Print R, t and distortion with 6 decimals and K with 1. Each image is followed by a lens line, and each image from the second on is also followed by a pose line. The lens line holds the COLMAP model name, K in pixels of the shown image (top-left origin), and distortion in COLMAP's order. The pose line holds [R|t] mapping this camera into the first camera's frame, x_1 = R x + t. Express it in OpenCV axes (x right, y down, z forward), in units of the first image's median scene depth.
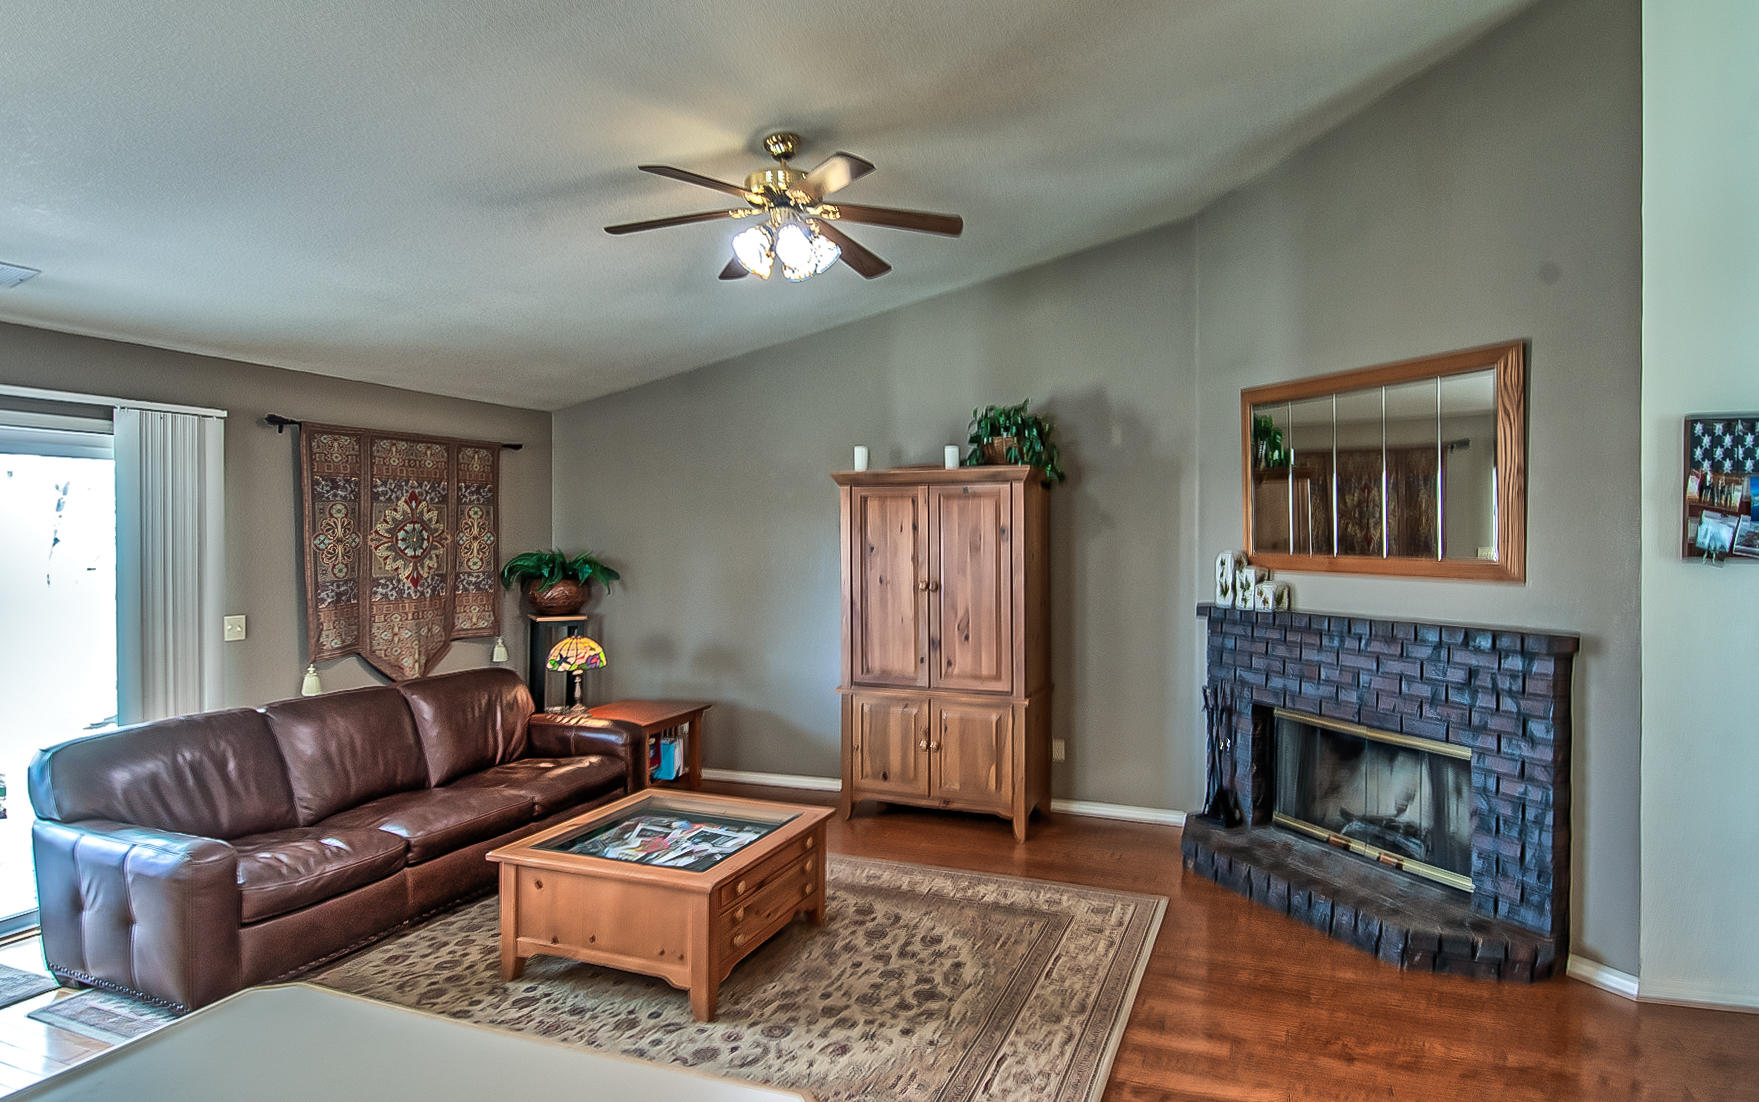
lens RADIAL K [[947.4, 0, 940.8], [0, 947.4, 532.8], [0, 0, 1]] dist [0.037536, -0.040256]
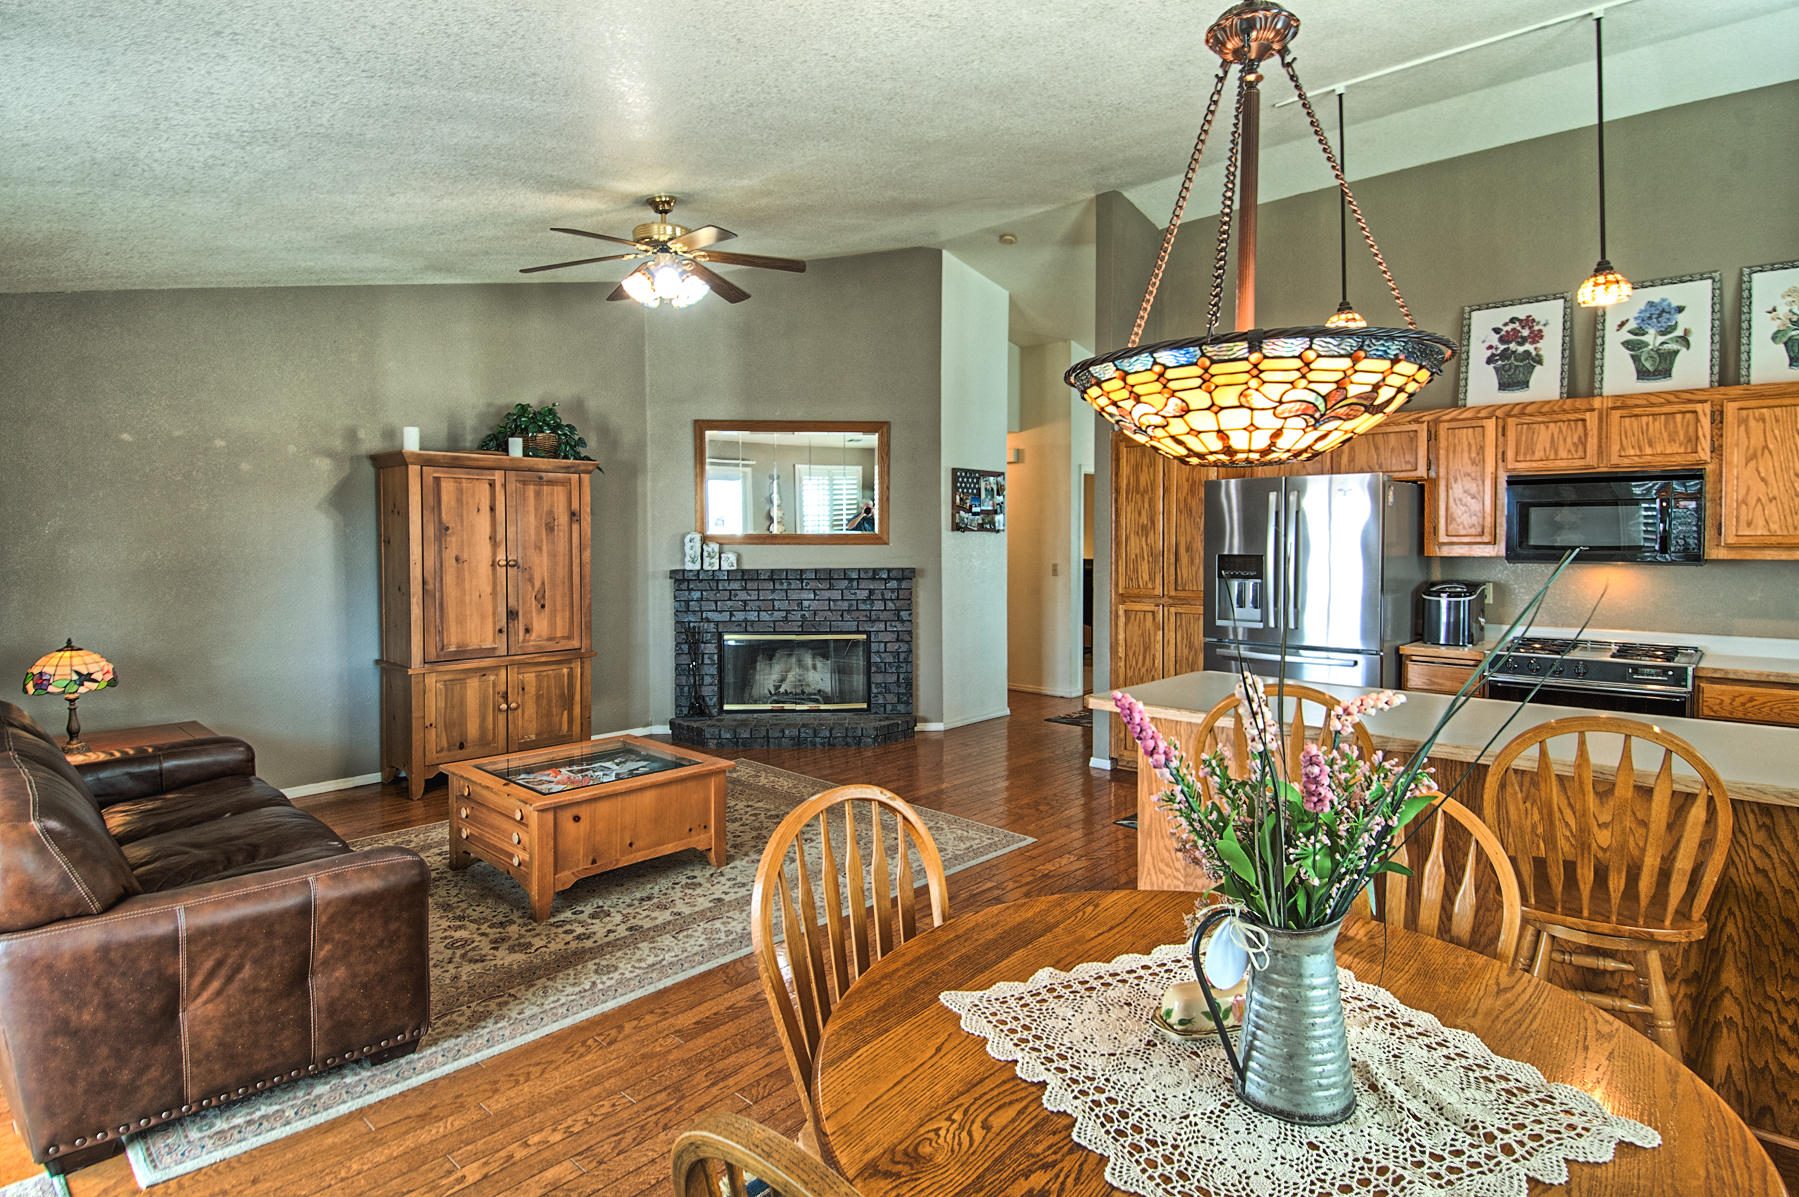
lens RADIAL K [[956.5, 0, 900.8], [0, 956.5, 549.1], [0, 0, 1]] dist [0.045064, -0.045111]
pose [[0.396842, -0.013134, 0.917793, -0.872519], [0.000007, 0.999898, 0.014306, 0.025127], [-0.917887, -0.005671, 0.396801, 0.140240]]
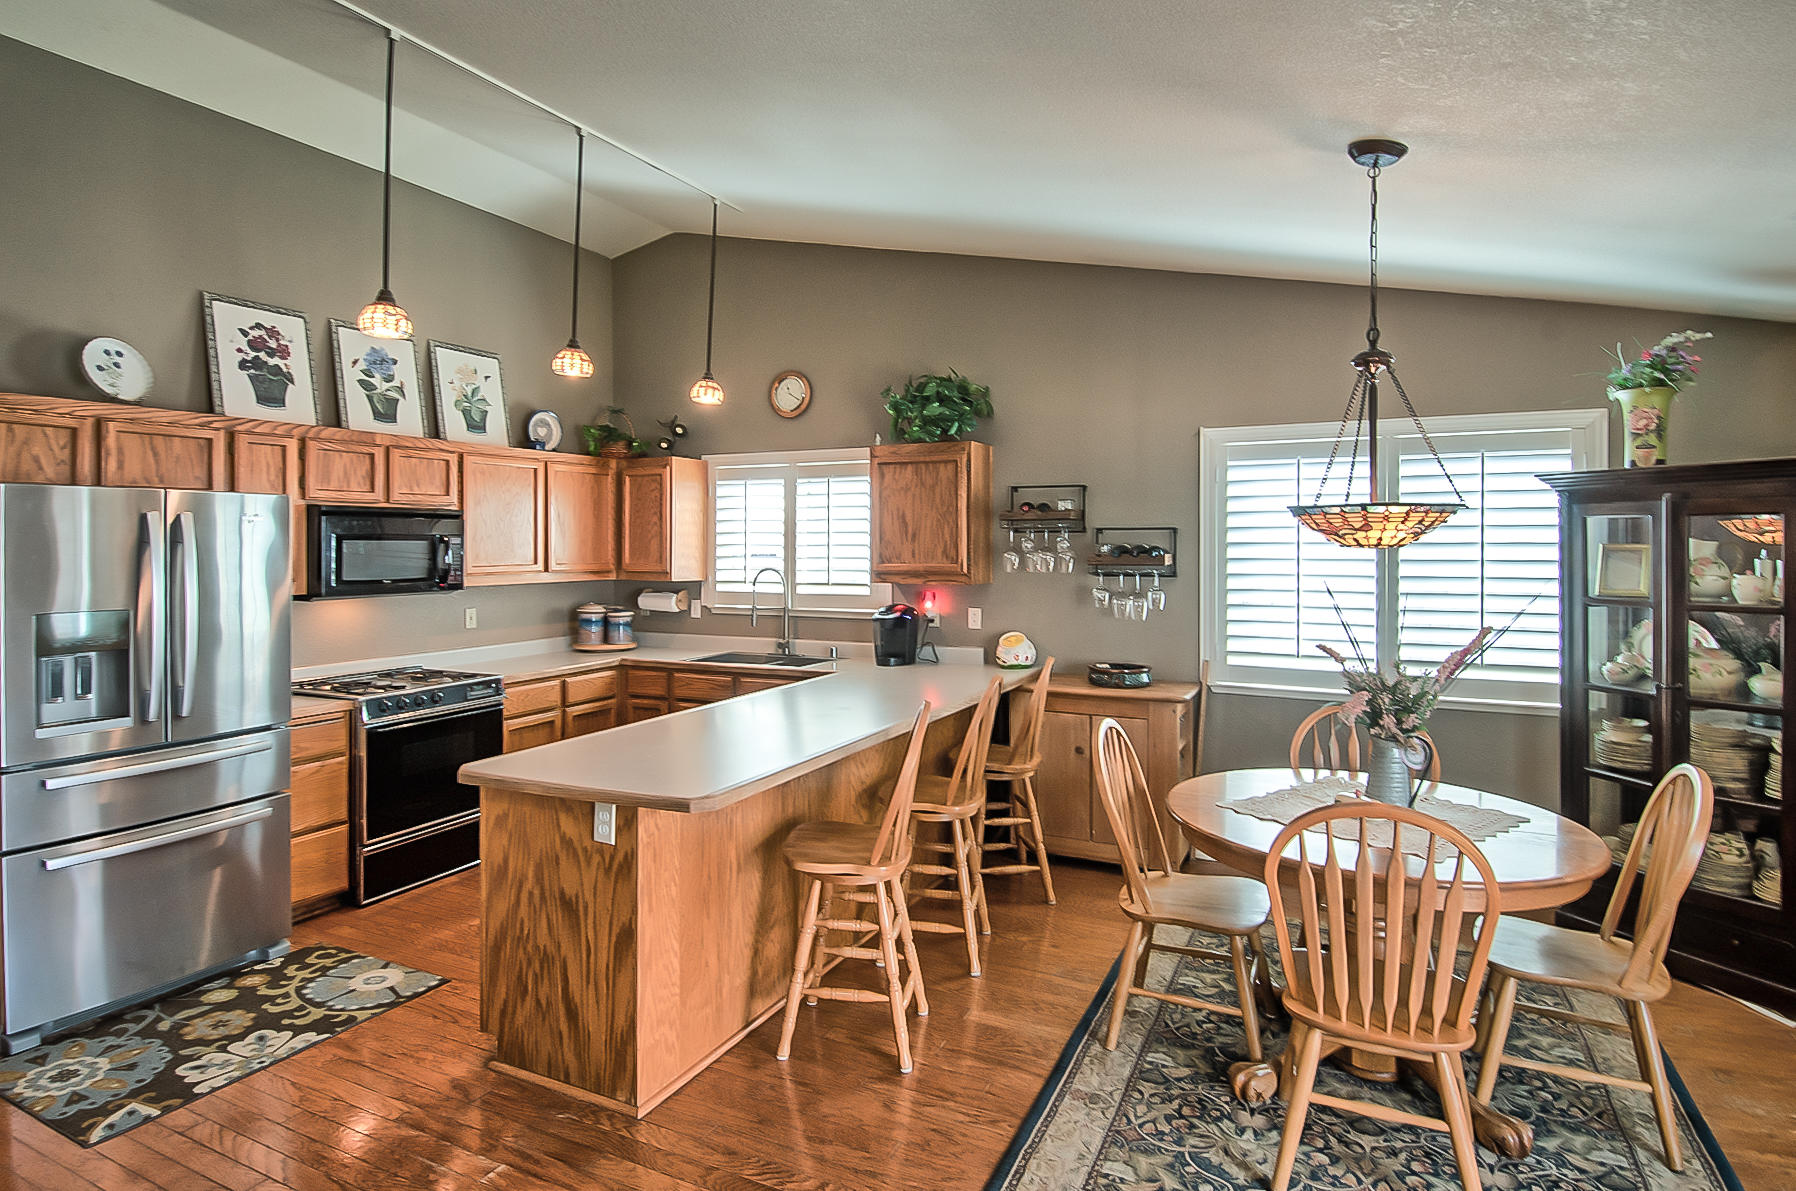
lens RADIAL K [[968.0, 0, 896.1], [0, 968.0, 546.7], [0, 0, 1]] dist [0.039261, -0.046035]
pose [[-0.992390, 0.002456, 0.123108, -0.373241], [0.002592, 0.999996, 0.000947, 0.003792], [-0.123106, 0.001259, -0.992393, 0.781624]]
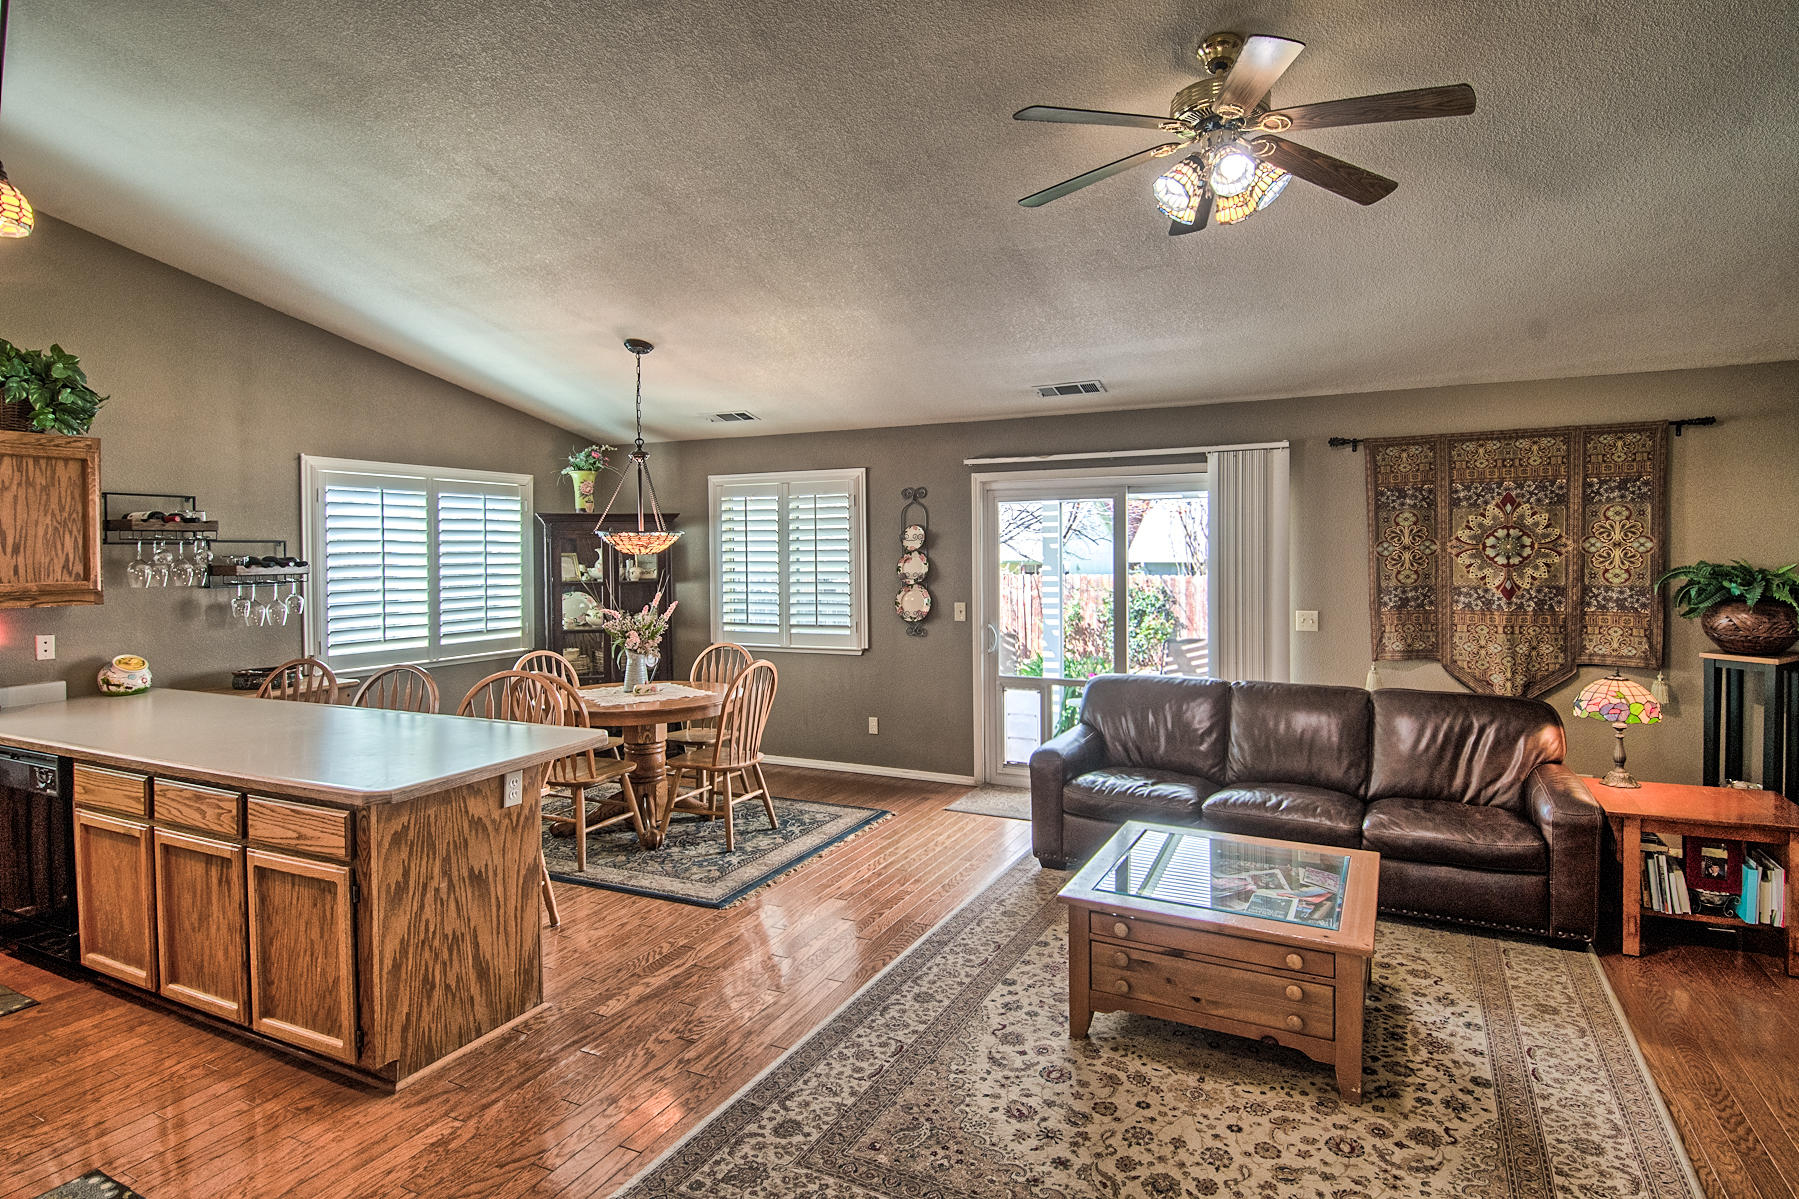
lens RADIAL K [[956.5, 0, 900.8], [0, 956.5, 550.1], [0, 0, 1]] dist [0.045064, -0.045111]
pose [[-0.119547, 0.005826, -0.992811, 0.481338], [0.011260, 0.999926, 0.004512, -0.000128], [0.992765, -0.010639, -0.119604, 0.590603]]
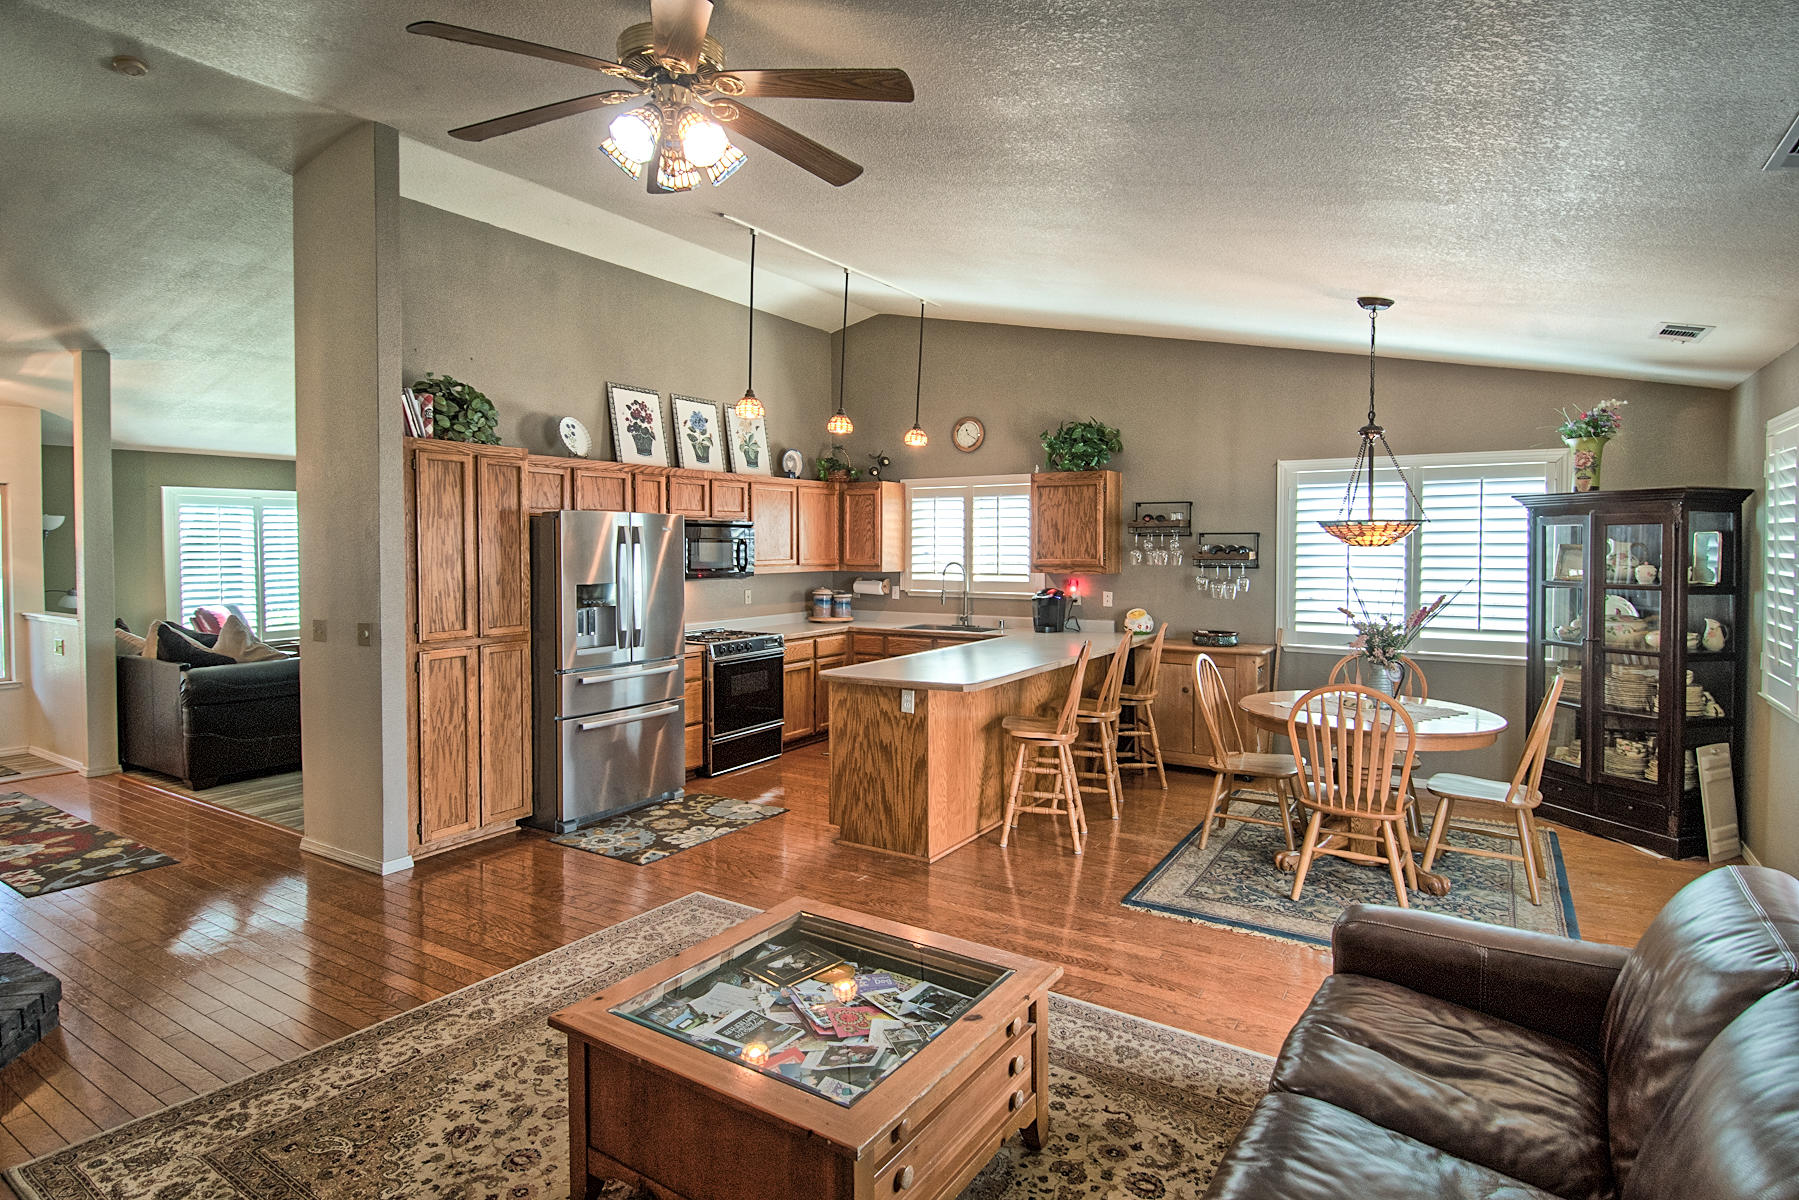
lens RADIAL K [[943.1, 0, 899.8], [0, 943.1, 569.9], [0, 0, 1]] dist [0.040091, -0.042195]
pose [[-0.972500, -0.002902, 0.232884, -0.353877], [0.002762, 0.999708, 0.023993, 0.005087], [-0.232886, 0.023977, -0.972209, 1.182522]]
